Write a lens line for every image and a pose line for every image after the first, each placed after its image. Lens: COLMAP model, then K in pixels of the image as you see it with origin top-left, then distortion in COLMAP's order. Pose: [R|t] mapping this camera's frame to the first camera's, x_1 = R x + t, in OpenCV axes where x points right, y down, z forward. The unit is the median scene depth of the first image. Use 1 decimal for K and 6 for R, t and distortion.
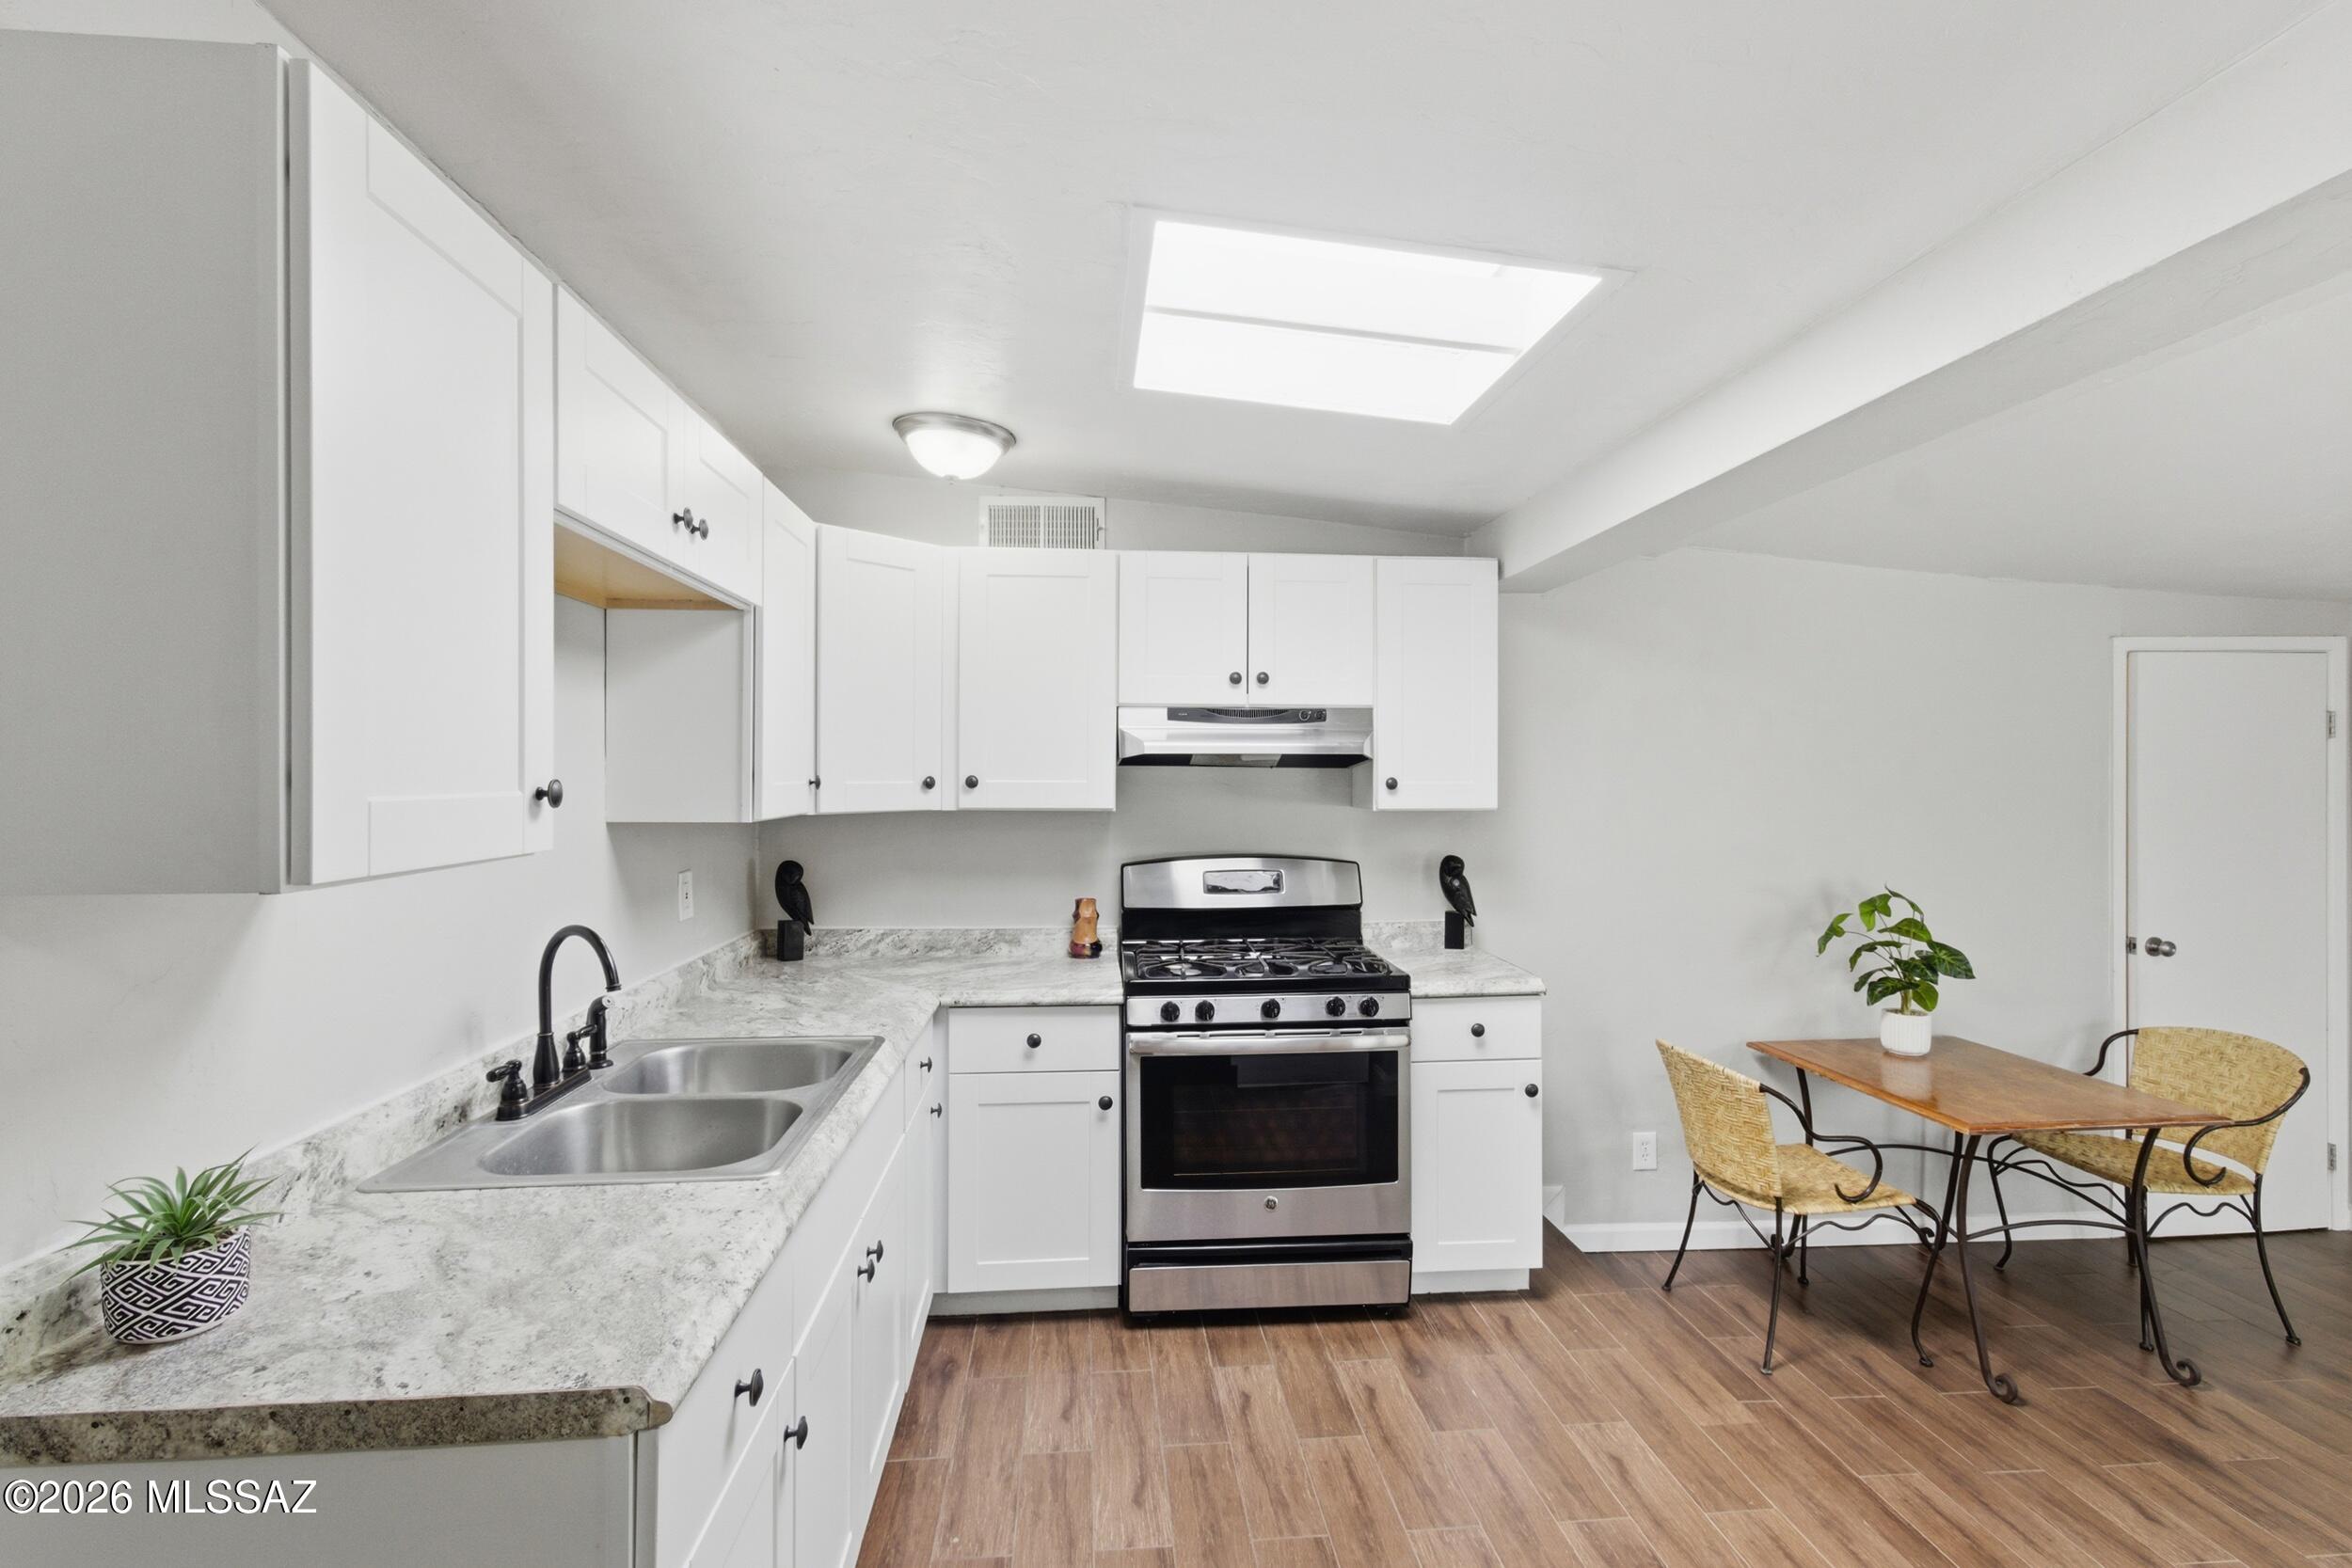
lens RADIAL K [[1087.1, 0, 1173.9], [0, 1087.1, 785.4], [0, 0, 1]] dist [-0.002463, 0.002700]
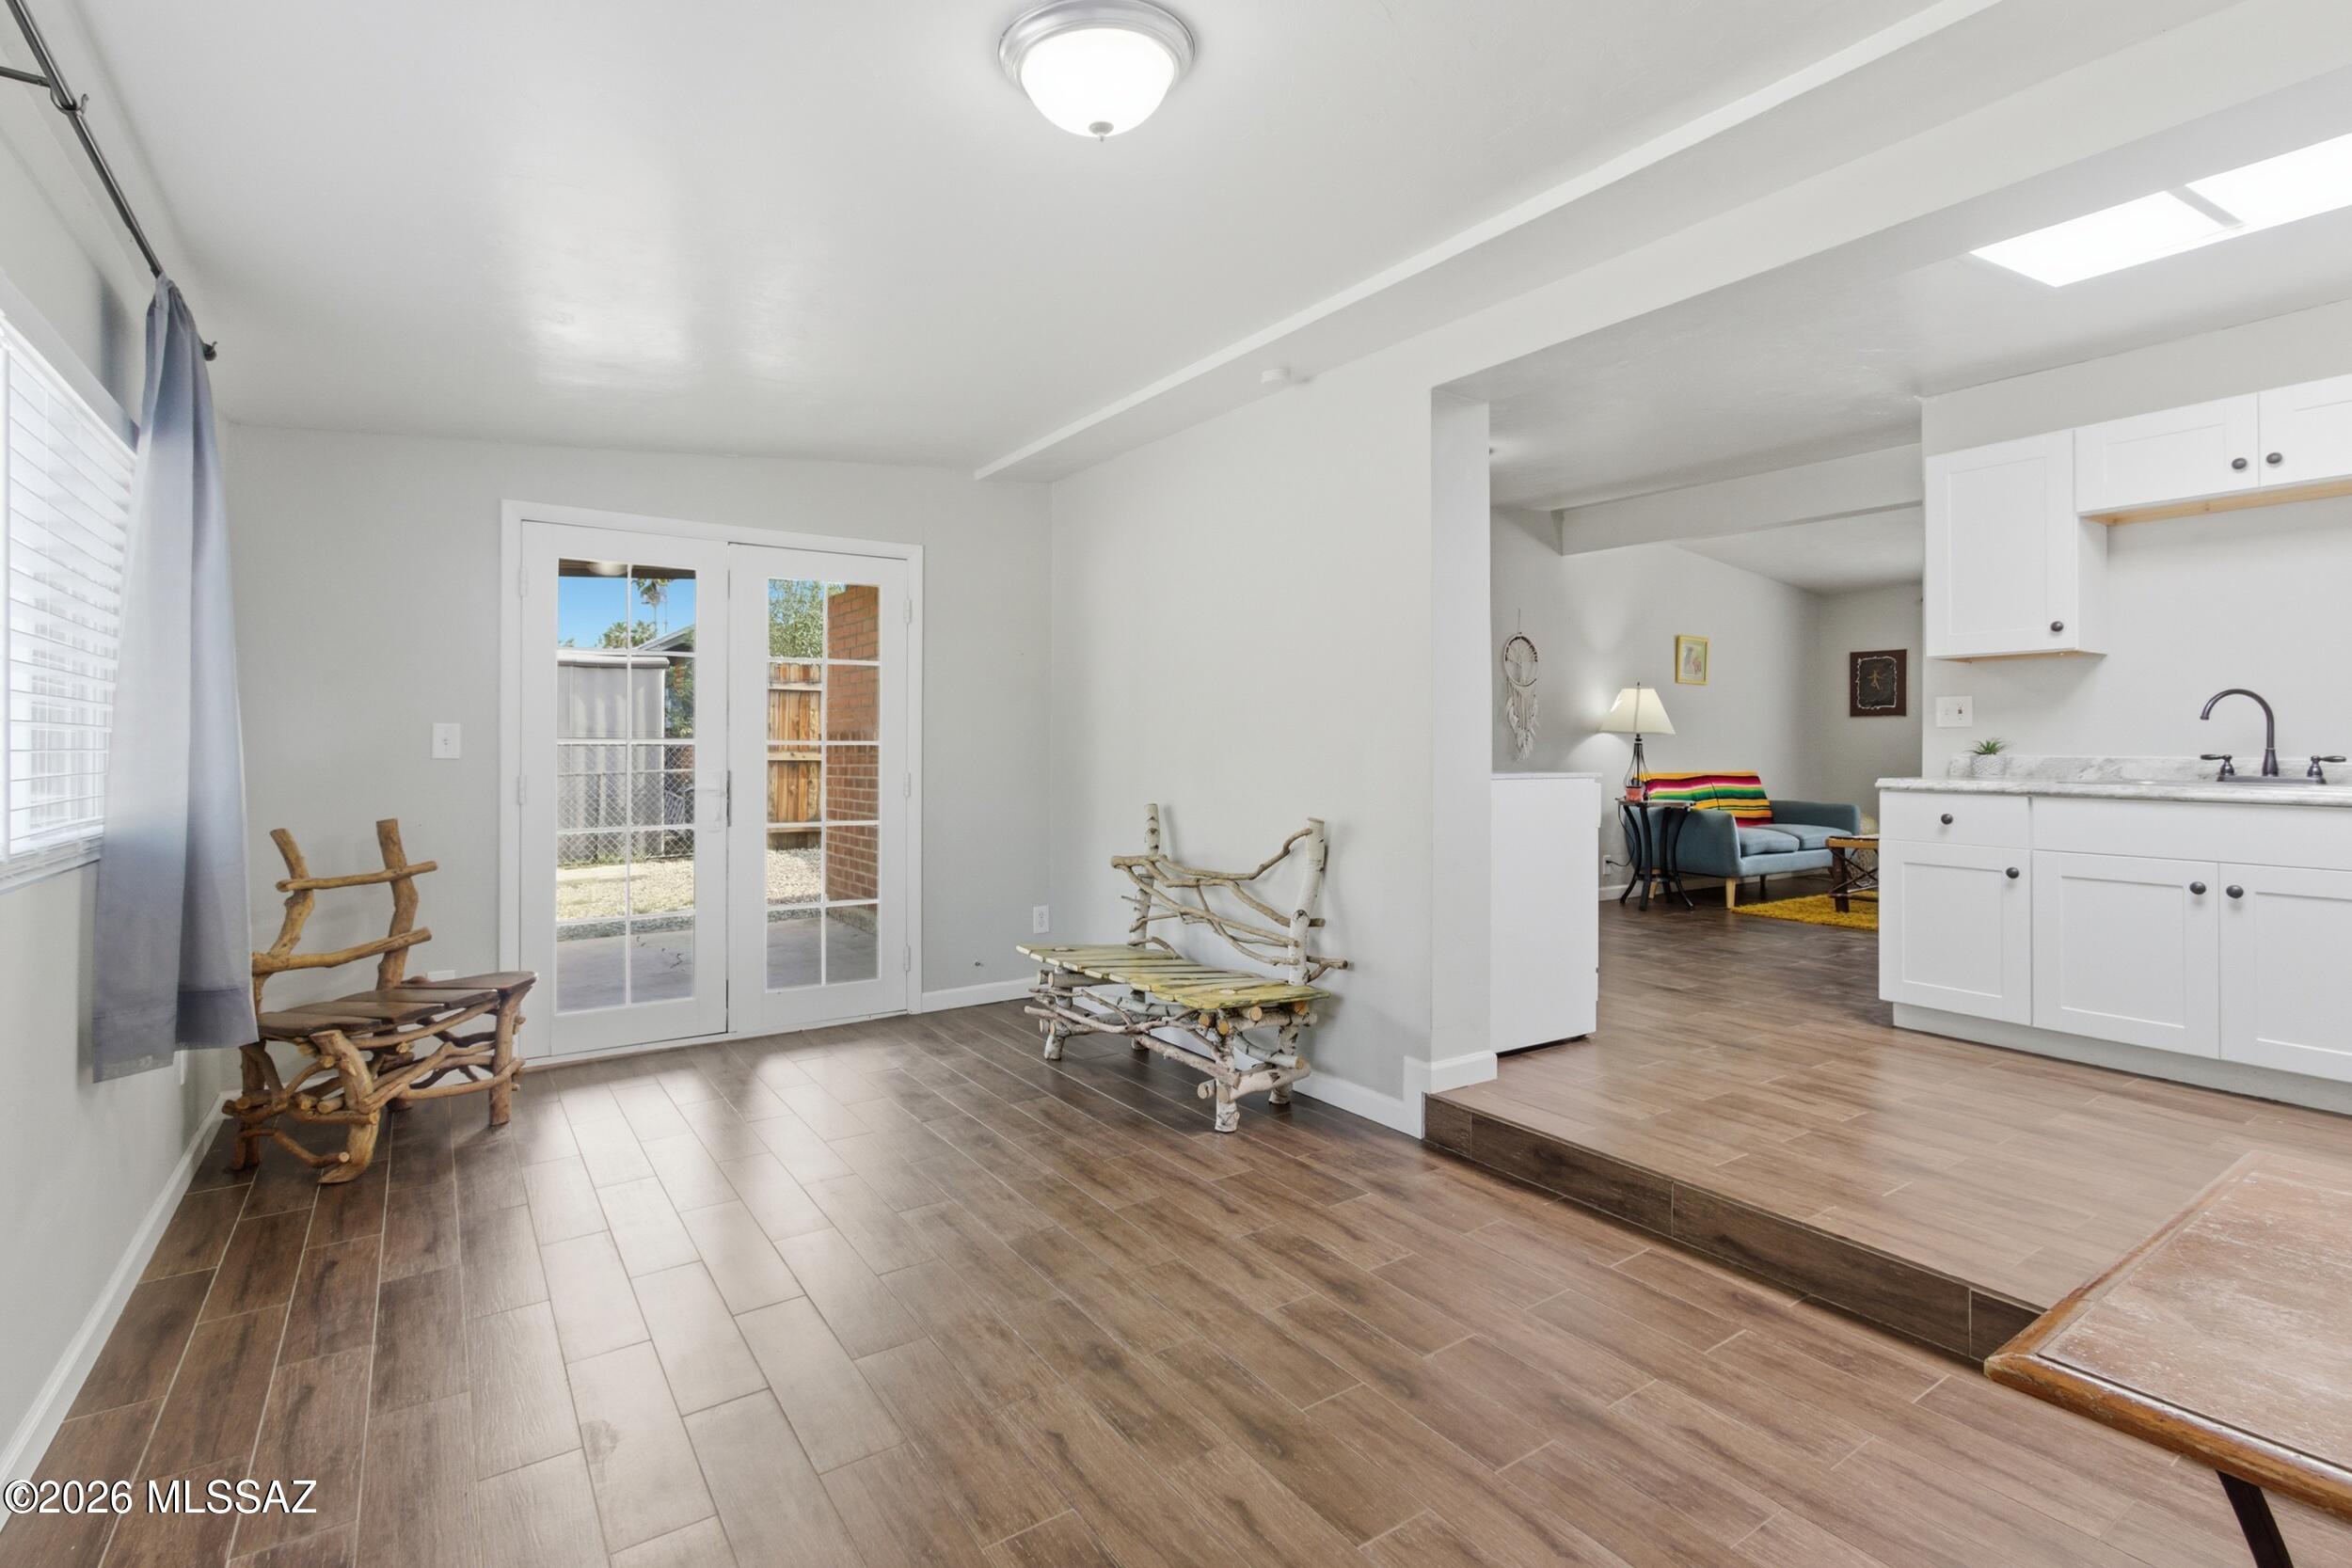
lens RADIAL K [[1103.2, 0, 1182.6], [0, 1103.2, 738.0], [0, 0, 1]] dist [0.001141, 0.003032]
pose [[-0.876980, -0.005355, -0.480497, 1.190432], [-0.005189, 0.999985, -0.001673, 0.132844], [0.480499, 0.001026, -0.876995, 1.060926]]
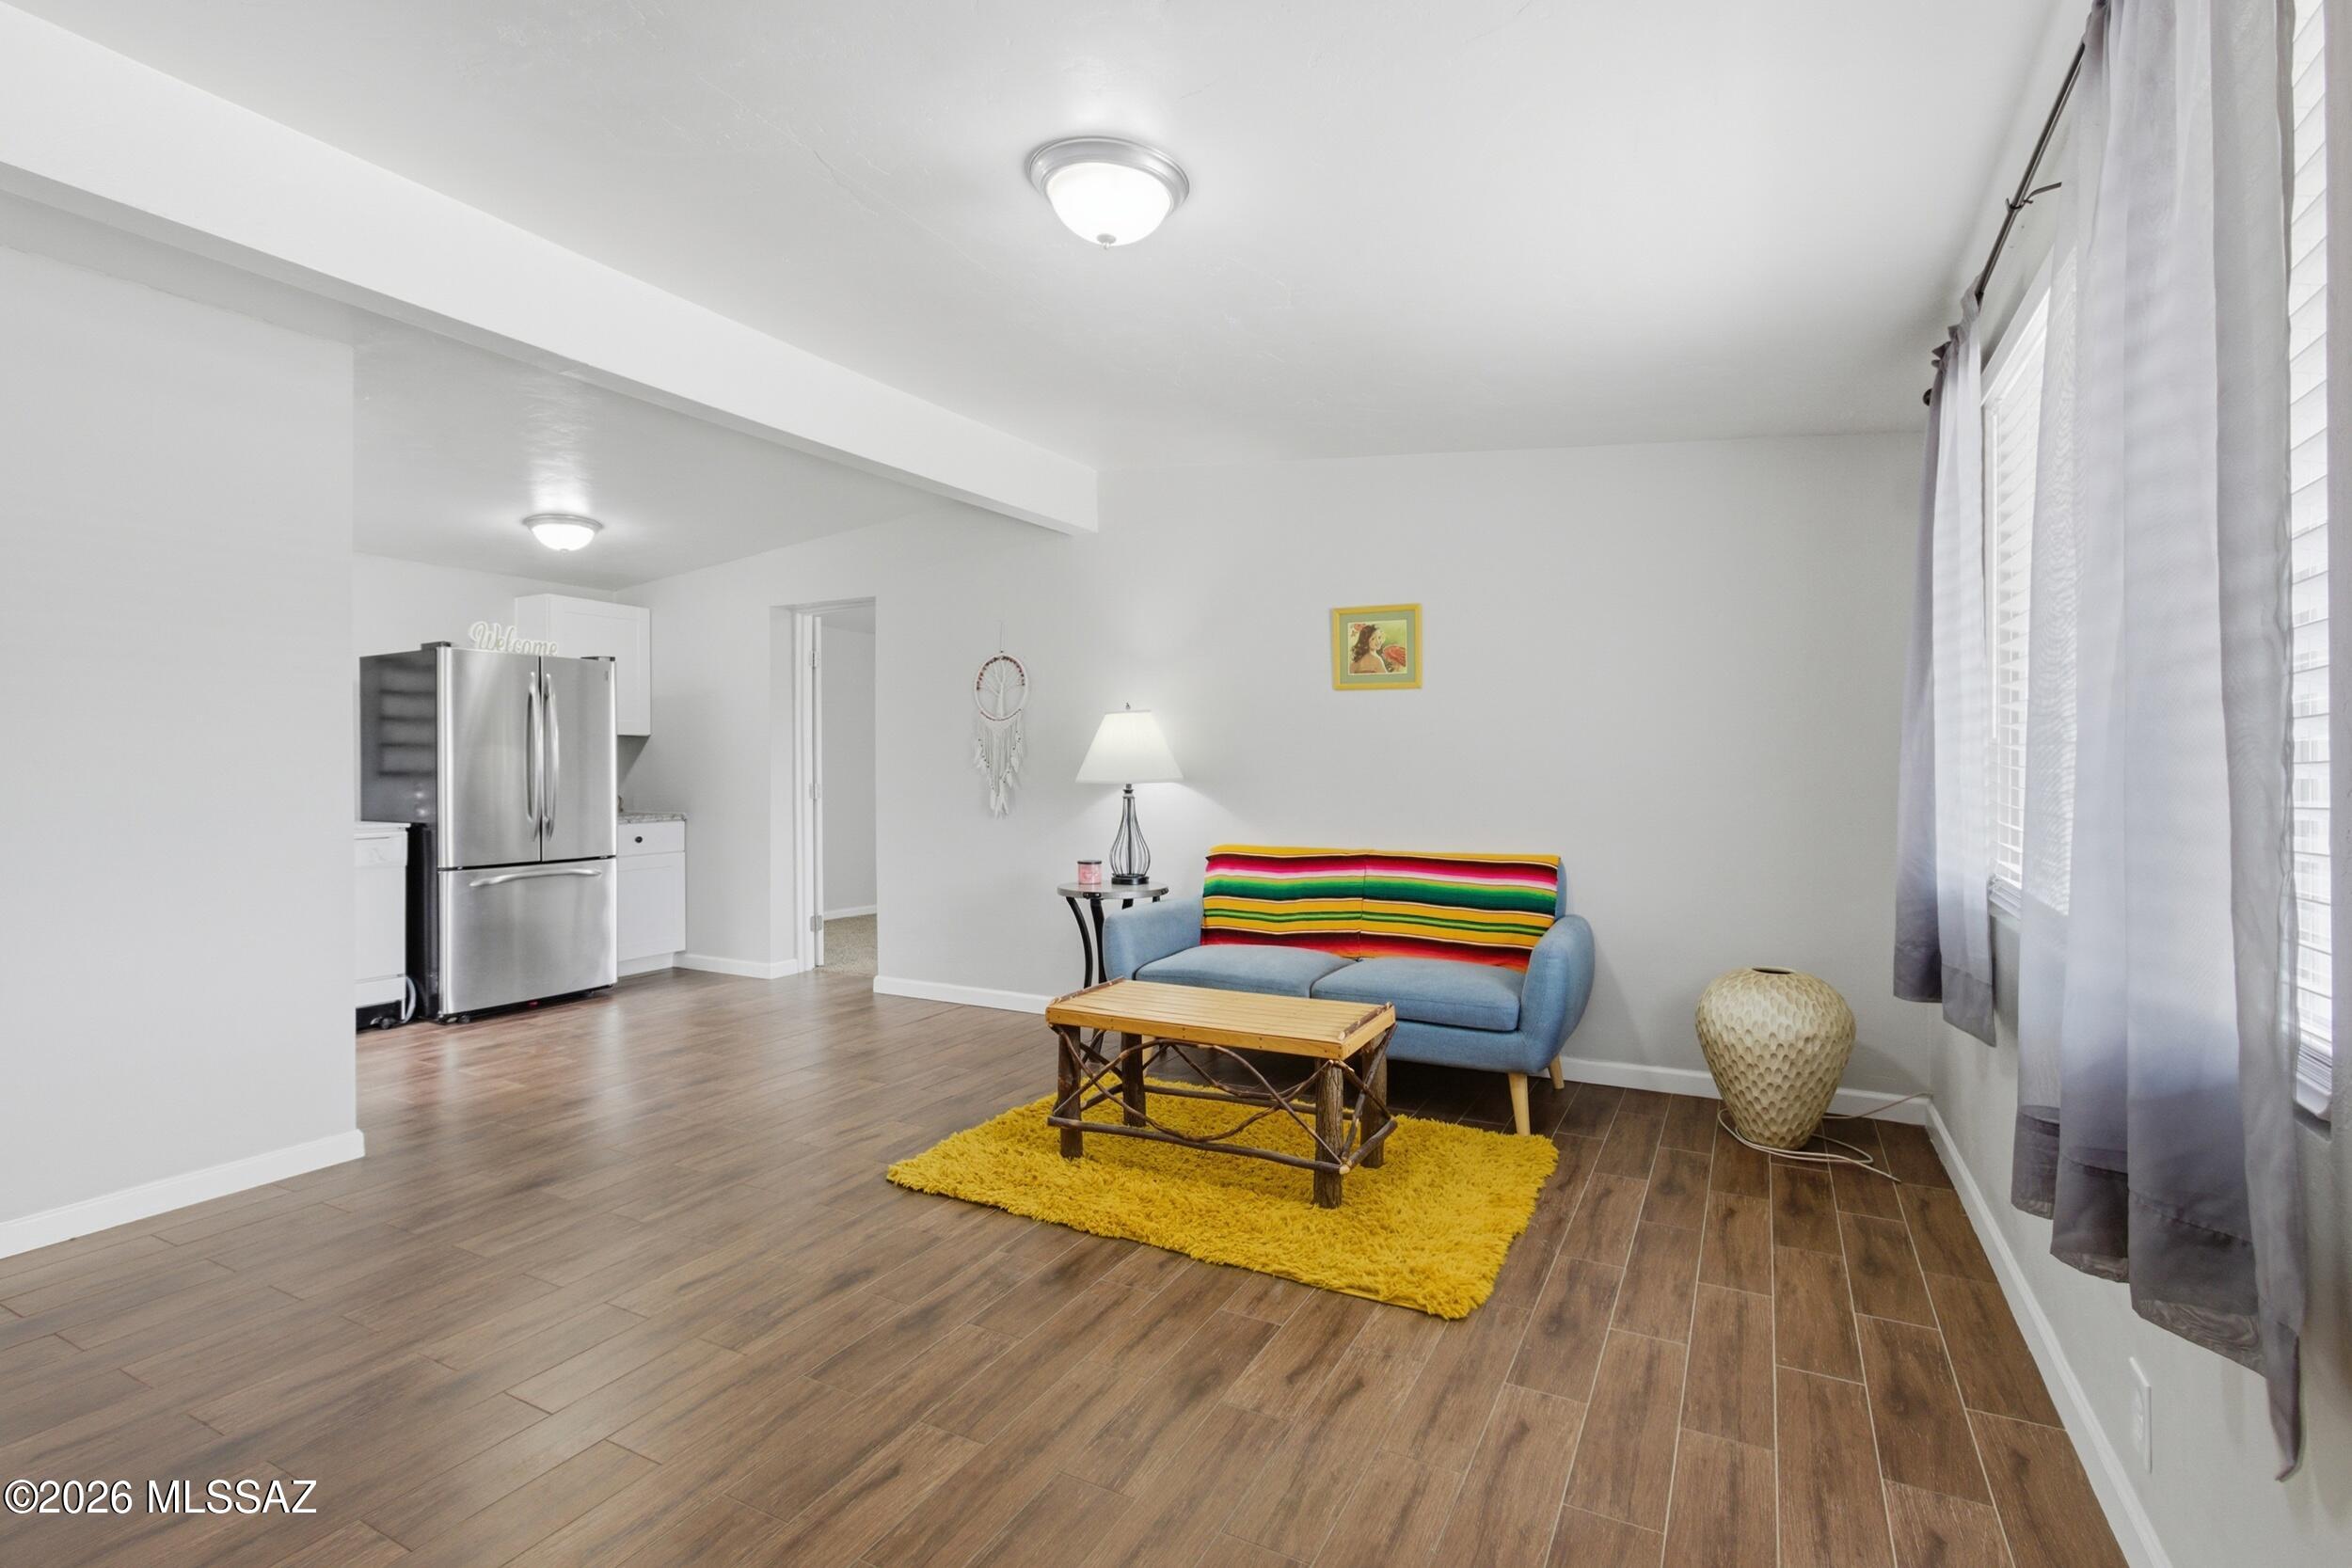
lens RADIAL K [[1087.1, 0, 1192.7], [0, 1087.1, 783.9], [0, 0, 1]] dist [-0.002463, 0.002700]
pose [[-0.840944, -0.006122, 0.541087, -1.649934], [0.008504, 0.999663, 0.024526, 0.081863], [-0.541055, 0.025226, -0.840609, 0.698268]]
